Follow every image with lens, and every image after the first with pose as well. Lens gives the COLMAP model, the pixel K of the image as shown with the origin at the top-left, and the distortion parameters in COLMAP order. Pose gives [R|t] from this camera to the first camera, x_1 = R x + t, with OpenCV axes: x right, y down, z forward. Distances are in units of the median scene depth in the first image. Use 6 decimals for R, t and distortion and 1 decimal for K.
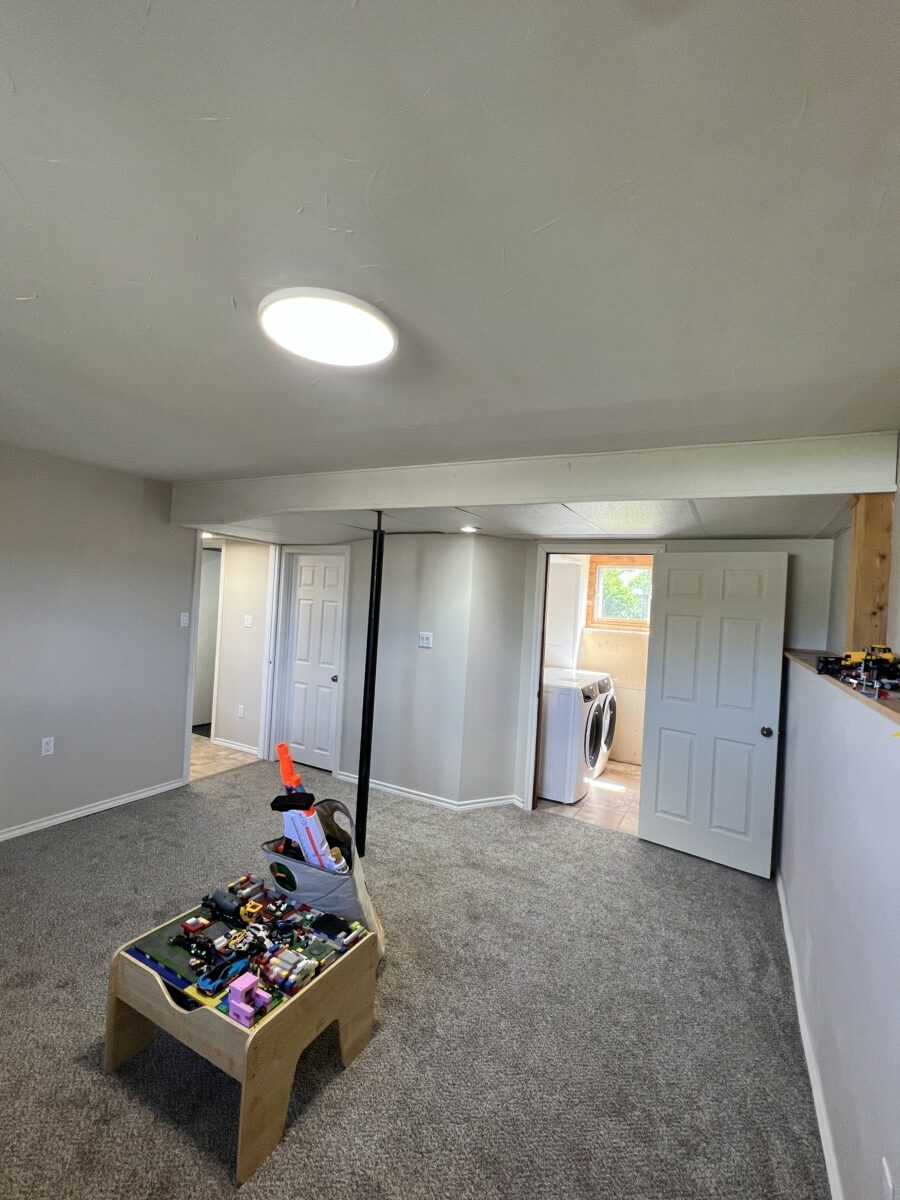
lens RADIAL K [[527.7, 0, 452.5], [0, 527.7, 600.1], [0, 0, 1]] dist [-0.001615, -0.000039]
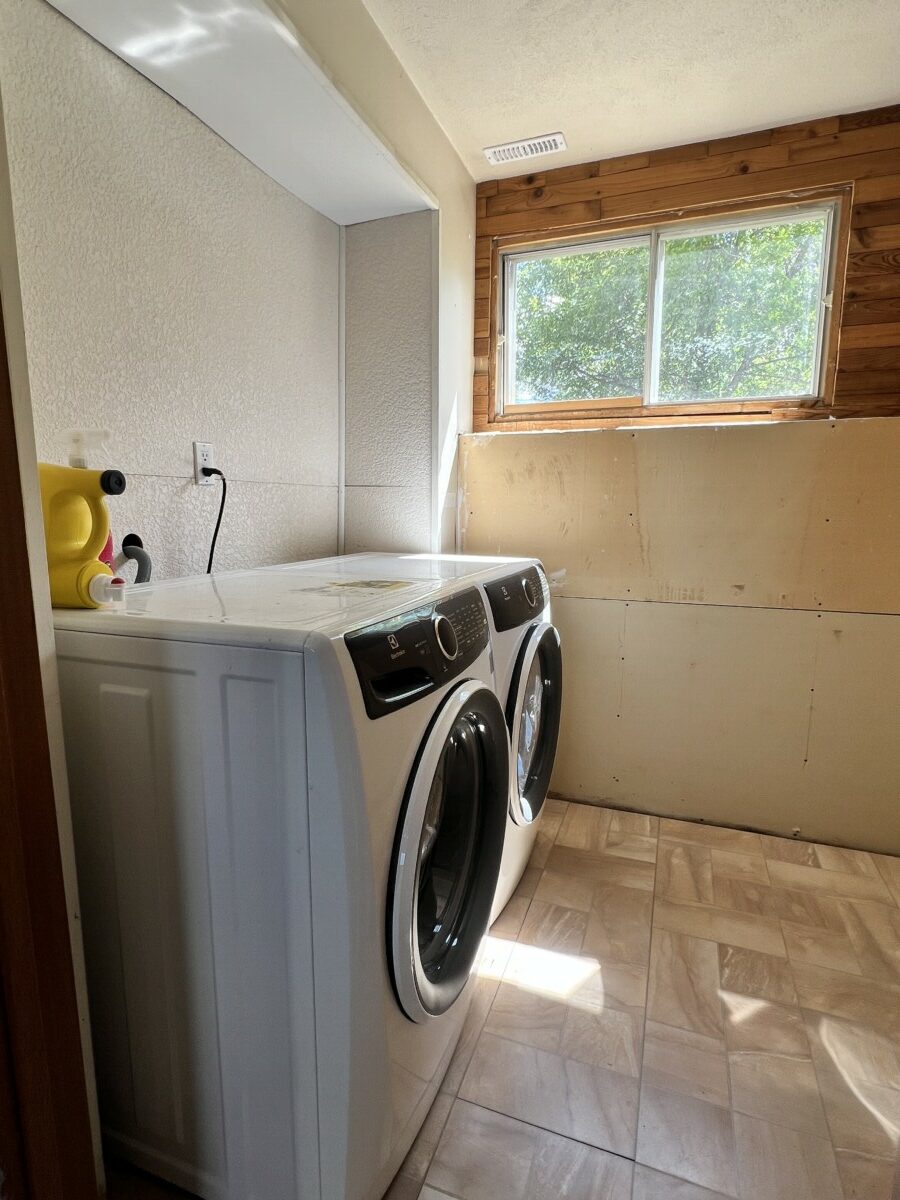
lens RADIAL K [[625.3, 0, 446.5], [0, 625.3, 600.5], [0, 0, 1]] dist [0.004229, 0.000172]
pose [[0.990190, -0.069408, 0.121272, 0.205469], [0.048751, 0.984974, 0.165677, 0.105278], [-0.130949, -0.158140, 0.978695, 0.668086]]
